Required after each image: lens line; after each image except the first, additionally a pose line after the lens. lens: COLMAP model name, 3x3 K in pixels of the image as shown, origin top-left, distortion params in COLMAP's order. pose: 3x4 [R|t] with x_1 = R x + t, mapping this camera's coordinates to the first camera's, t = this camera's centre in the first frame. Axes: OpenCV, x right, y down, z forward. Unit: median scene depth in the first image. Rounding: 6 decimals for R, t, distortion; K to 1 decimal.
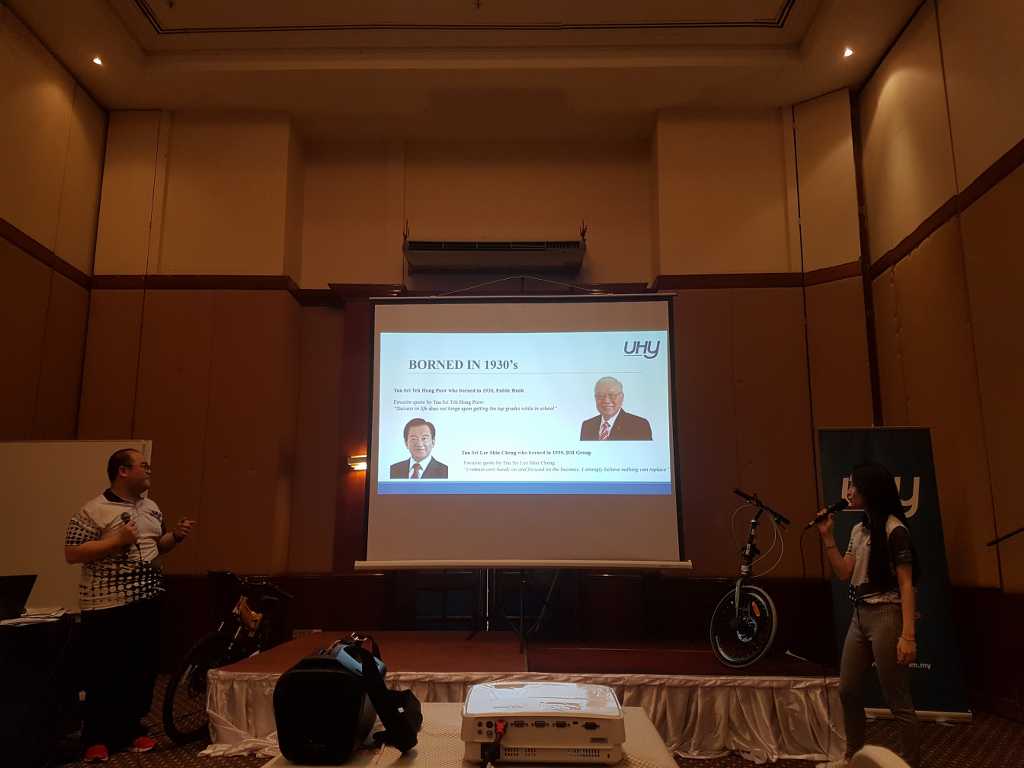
lens RADIAL K [[768.9, 0, 510.9], [0, 768.9, 404.9], [0, 0, 1]] dist [0.145469, -0.242389]
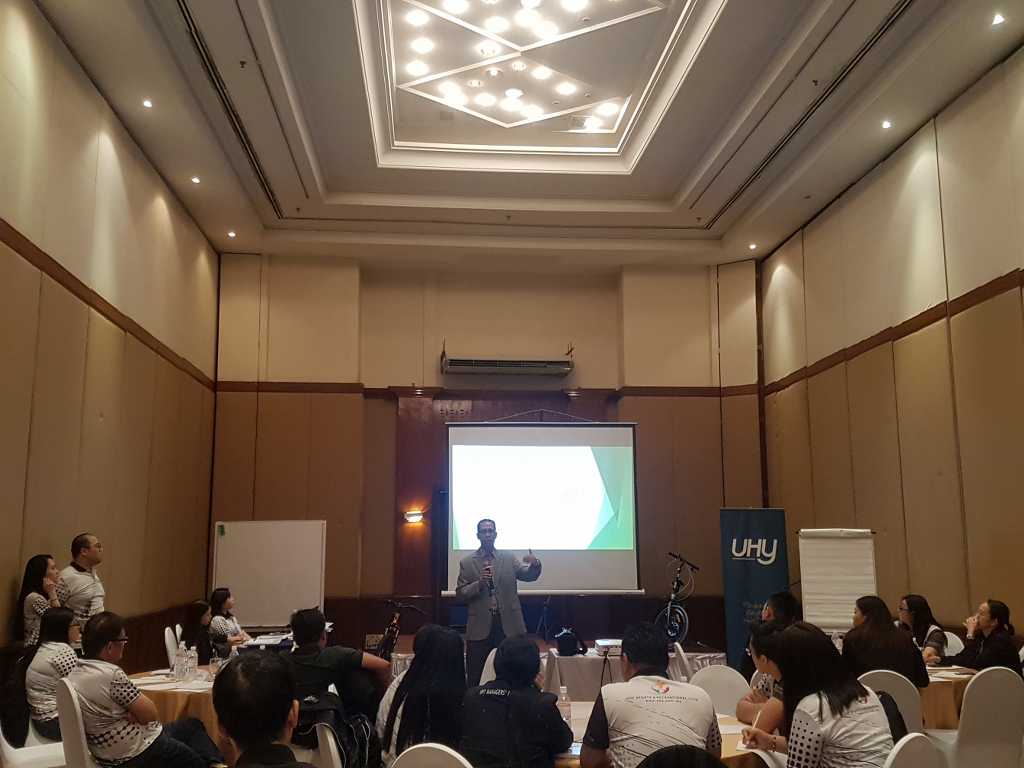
lens RADIAL K [[914.1, 0, 511.6], [0, 914.1, 411.8], [0, 0, 1]] dist [0.201026, 0.001162]
pose [[0.995906, 0.007964, 0.090044, -0.219061], [-0.011677, 0.999100, 0.040780, -0.241592], [-0.089638, -0.041664, 0.995103, -0.877838]]
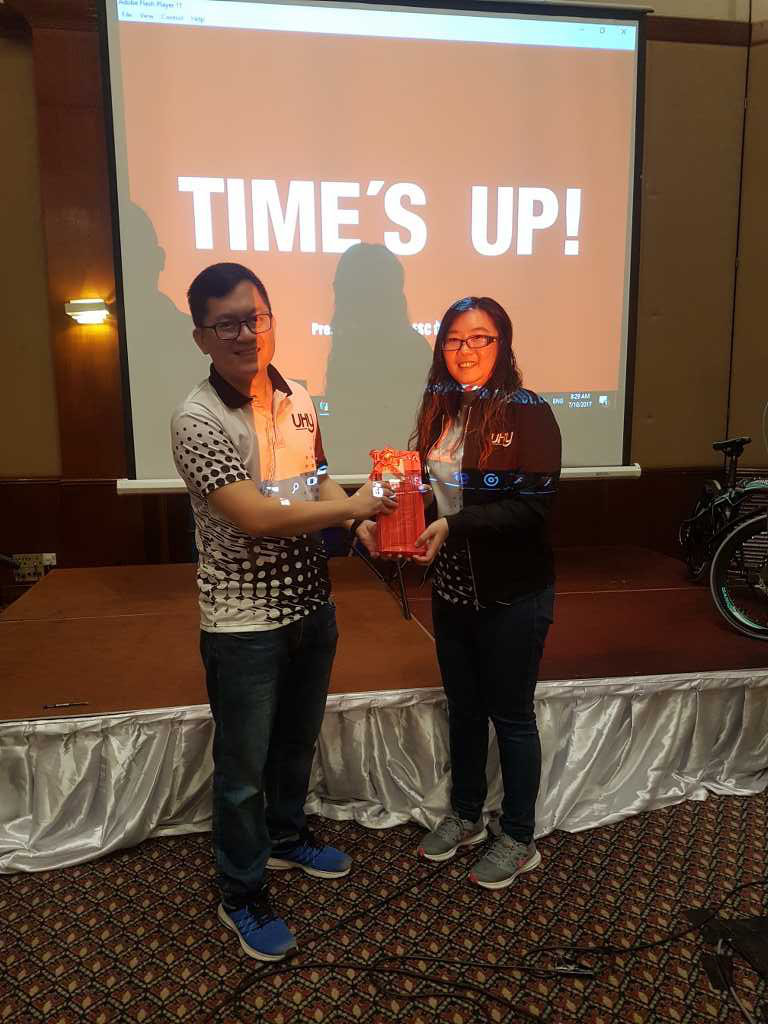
lens RADIAL K [[786.8, 0, 369.7], [0, 786.8, 524.6], [0, 0, 1]] dist [-0.000804, -0.001847]
pose [[0.983692, -0.038521, 0.175690, -0.107959], [-0.021019, 0.945485, 0.324985, 0.032740], [-0.178631, -0.323378, 0.929256, 0.367667]]
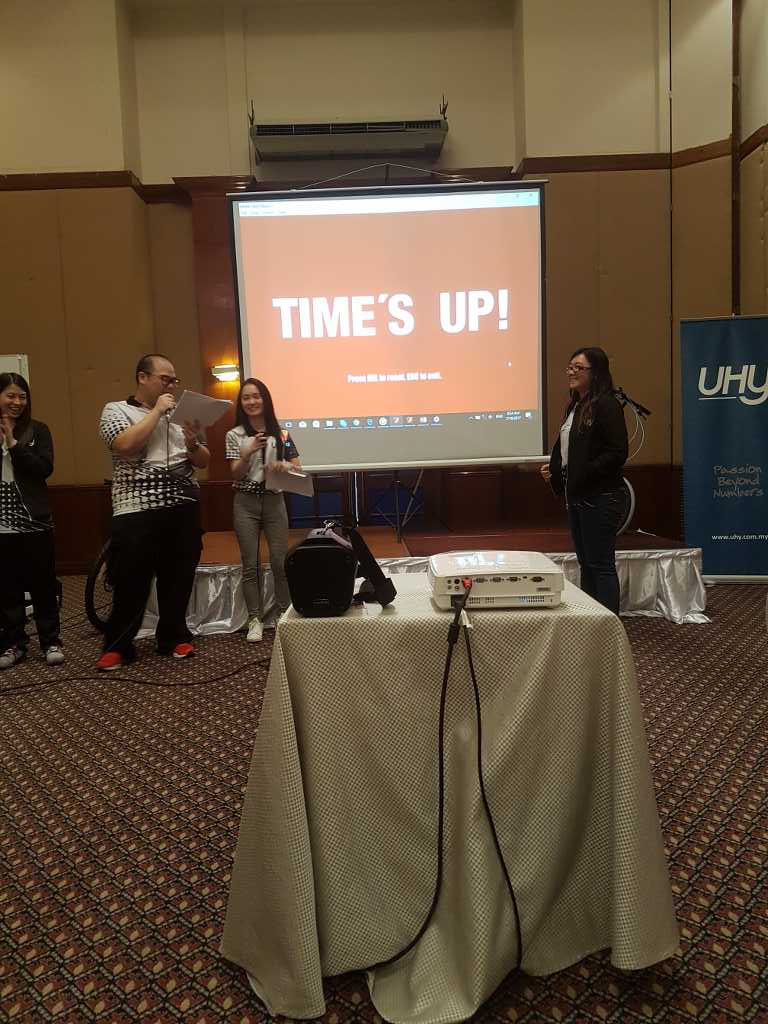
lens RADIAL K [[768.9, 0, 384.0], [0, 768.9, 512.0], [0, 0, 1]] dist [0.145469, -0.242389]
pose [[0.998620, -0.041979, 0.031554, -0.036529], [0.032359, 0.965103, 0.259862, -0.006216], [-0.041362, -0.258483, 0.965130, -0.035741]]
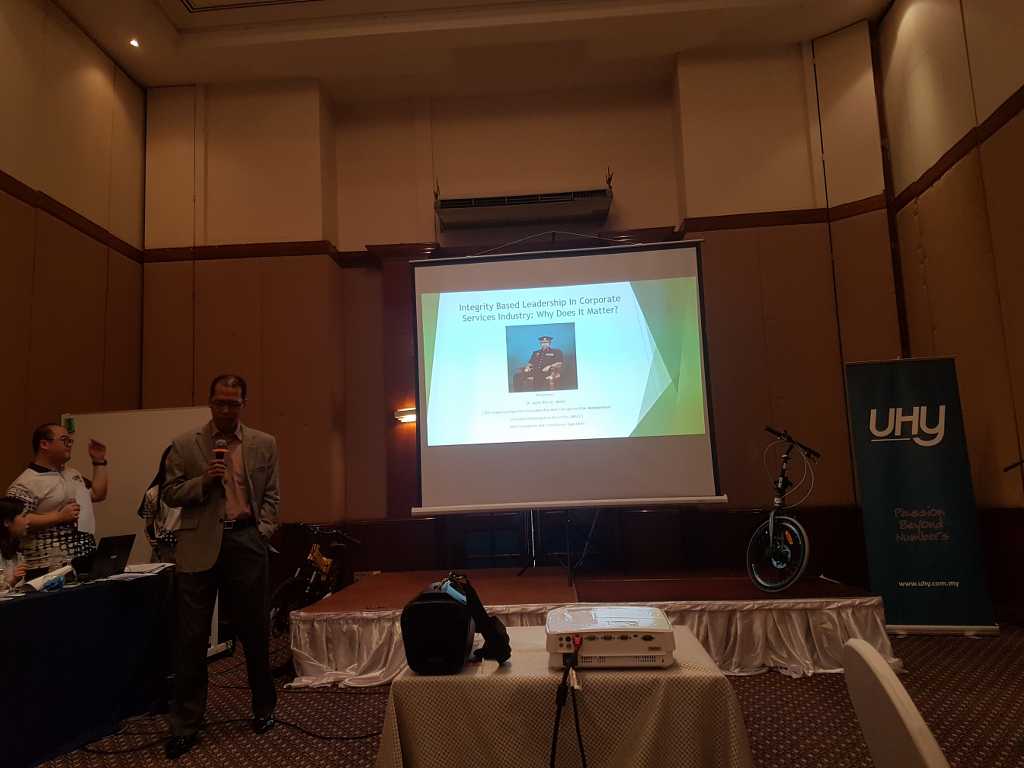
lens RADIAL K [[768.5, 0, 512.0], [0, 768.5, 384.0], [0, 0, 1]] dist [0.141246, -0.246331]
pose [[0.998050, -0.048722, -0.039029, -0.009981], [0.050636, 0.997481, 0.049672, -0.015975], [0.036511, -0.051552, 0.998003, -0.052714]]
